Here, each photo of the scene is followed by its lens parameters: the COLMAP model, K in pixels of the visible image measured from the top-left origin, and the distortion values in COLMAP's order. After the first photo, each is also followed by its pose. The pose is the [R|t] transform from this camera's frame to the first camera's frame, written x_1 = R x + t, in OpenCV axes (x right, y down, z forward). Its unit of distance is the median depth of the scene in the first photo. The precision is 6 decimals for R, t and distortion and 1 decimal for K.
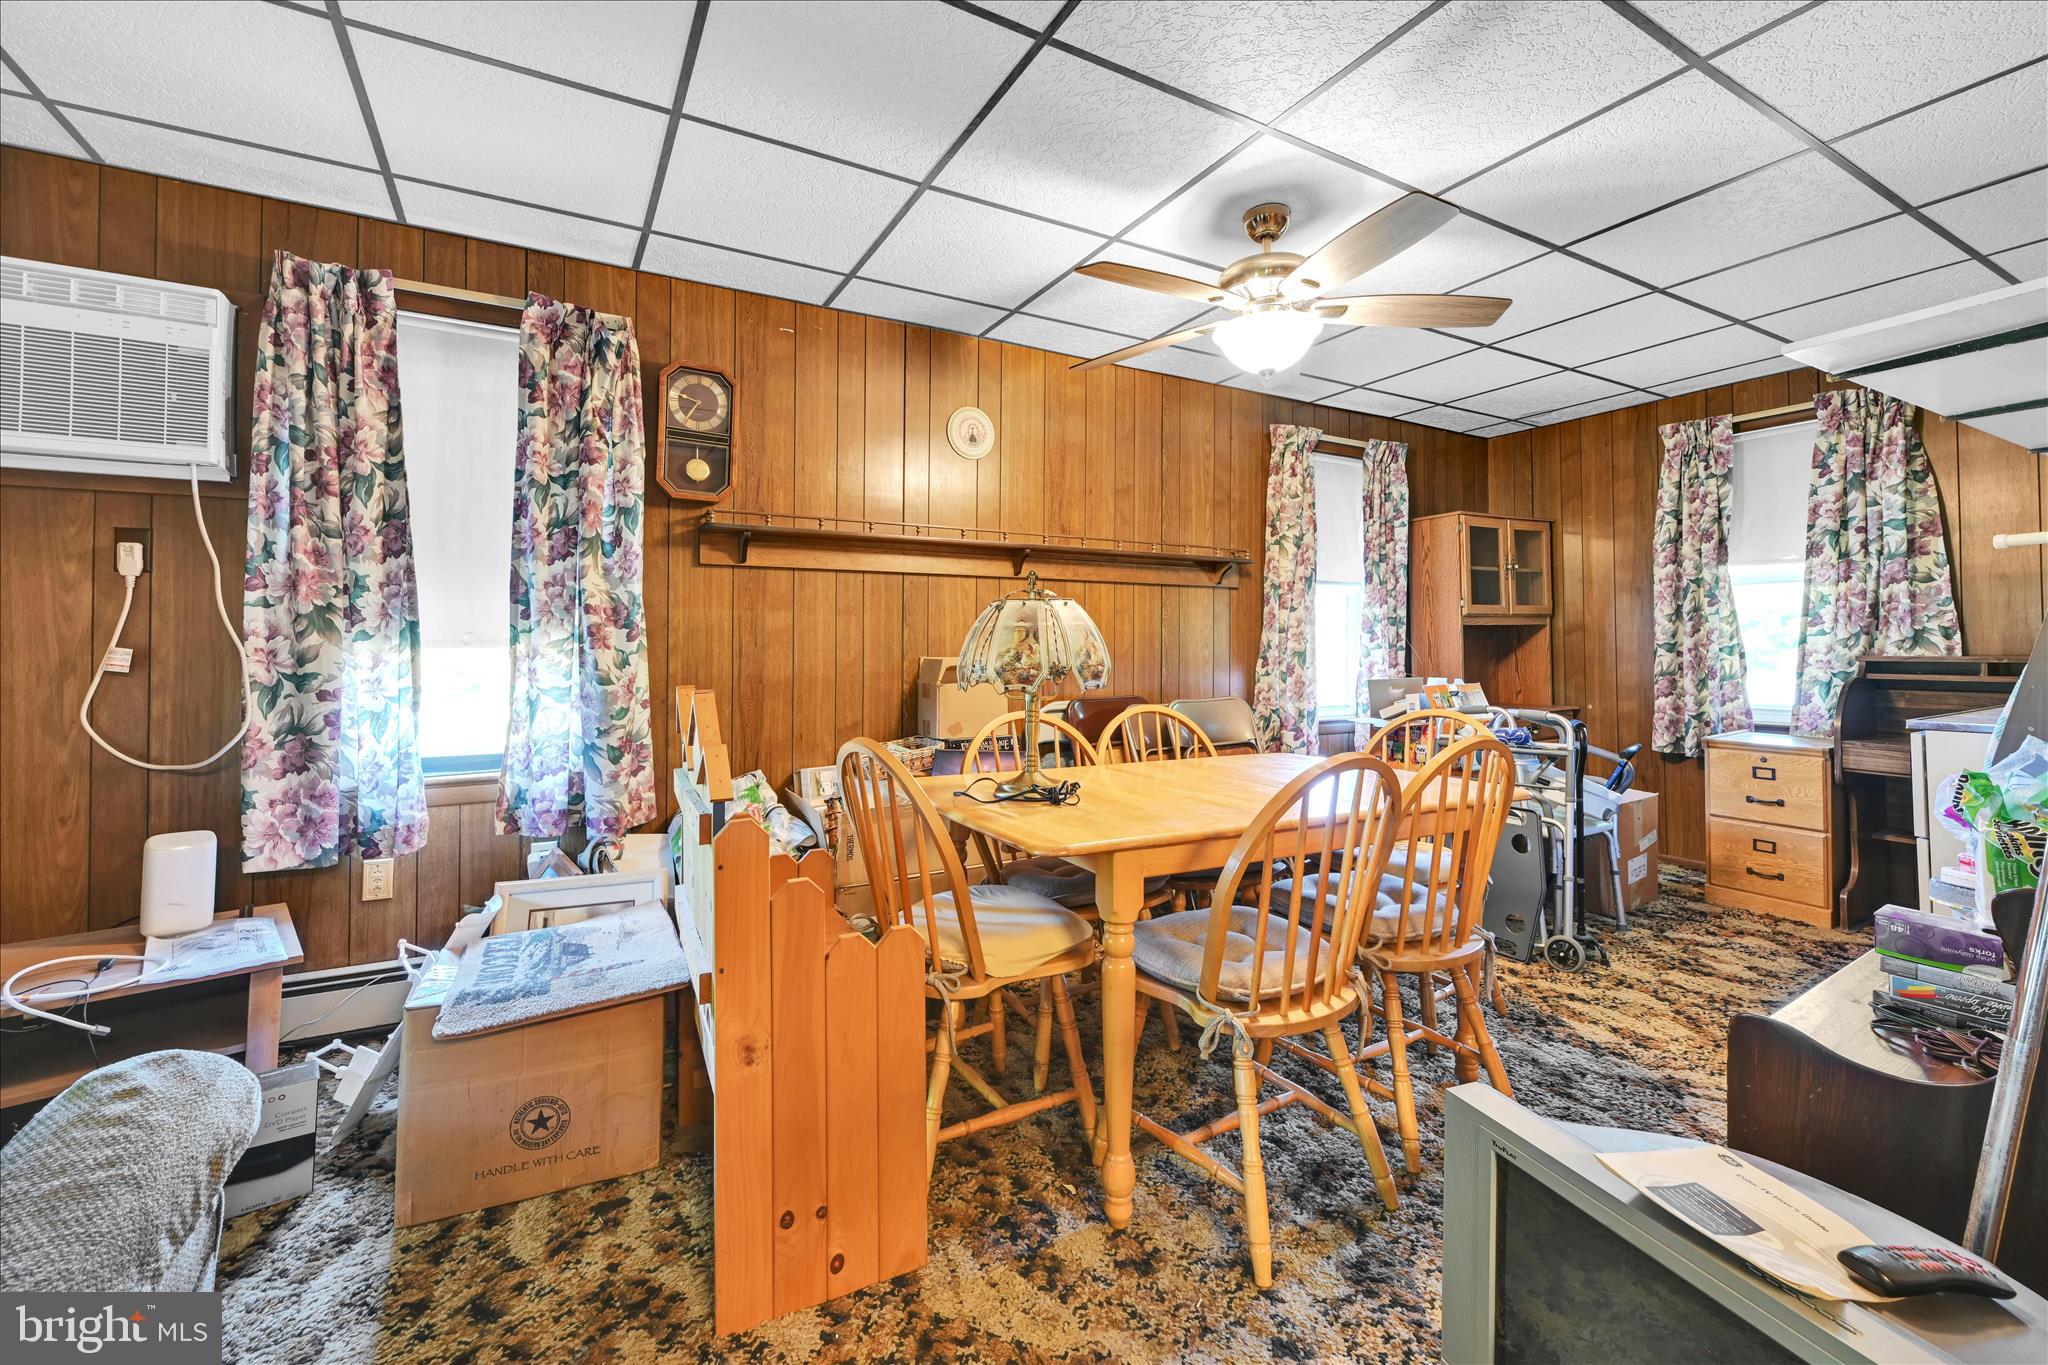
lens RADIAL K [[832.6, 0, 1002.2], [0, 832.6, 637.8], [0, 0, 1]] dist [-0.001436, -0.000039]
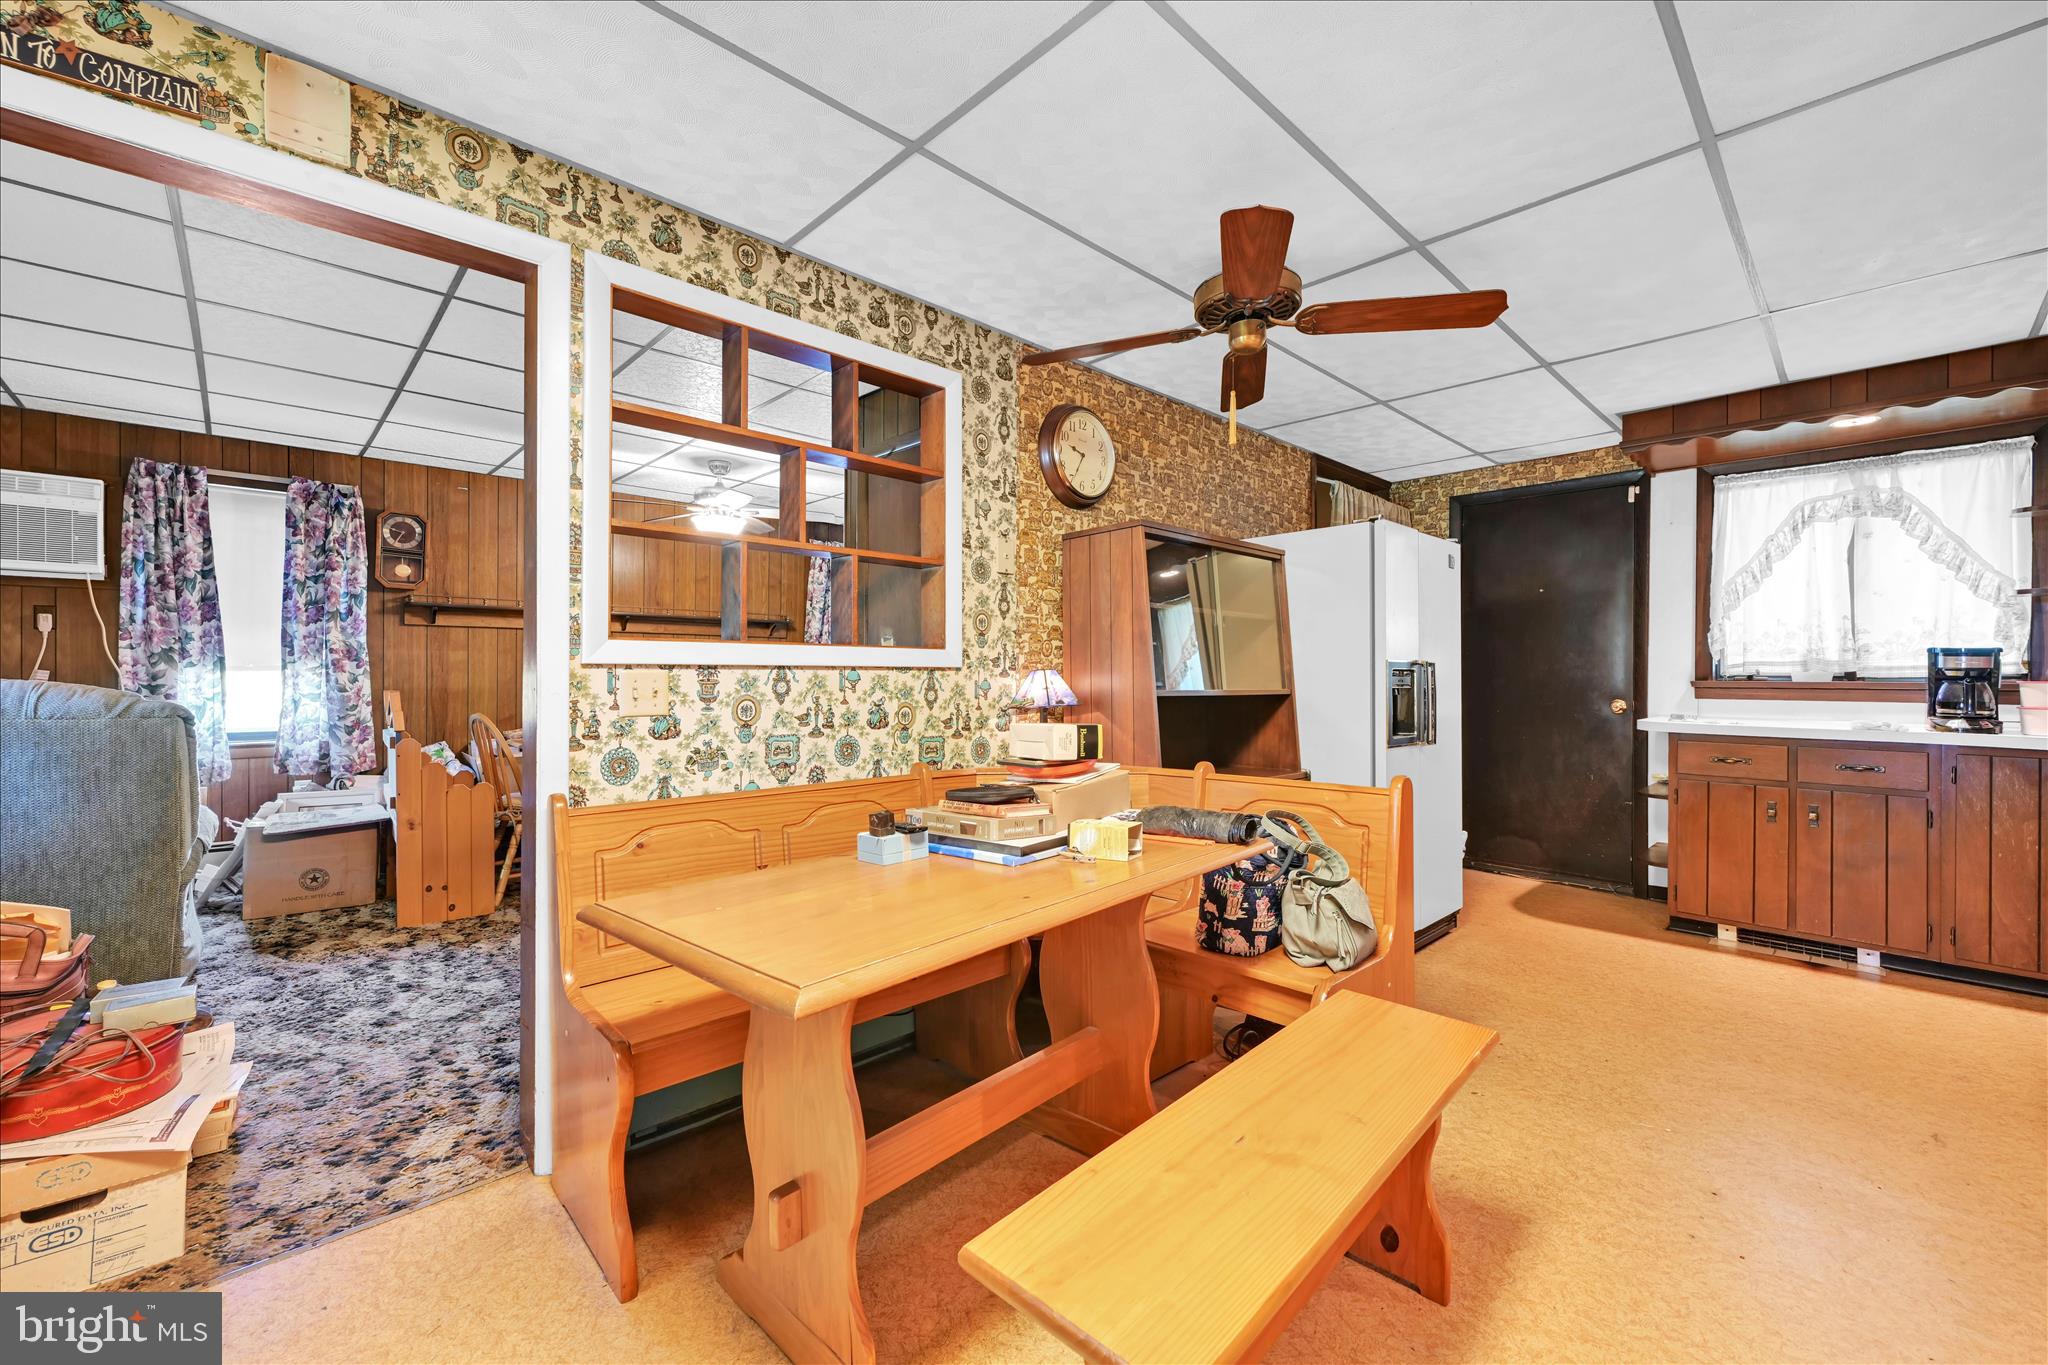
lens RADIAL K [[832.6, 0, 1021.7], [0, 832.6, 681.7], [0, 0, 1]] dist [-0.001436, -0.000039]
pose [[0.968182, 0.004909, 0.250198, 0.516184], [-0.010749, 0.999701, 0.021981, -0.022794], [-0.250015, -0.023971, 0.967945, -1.155578]]
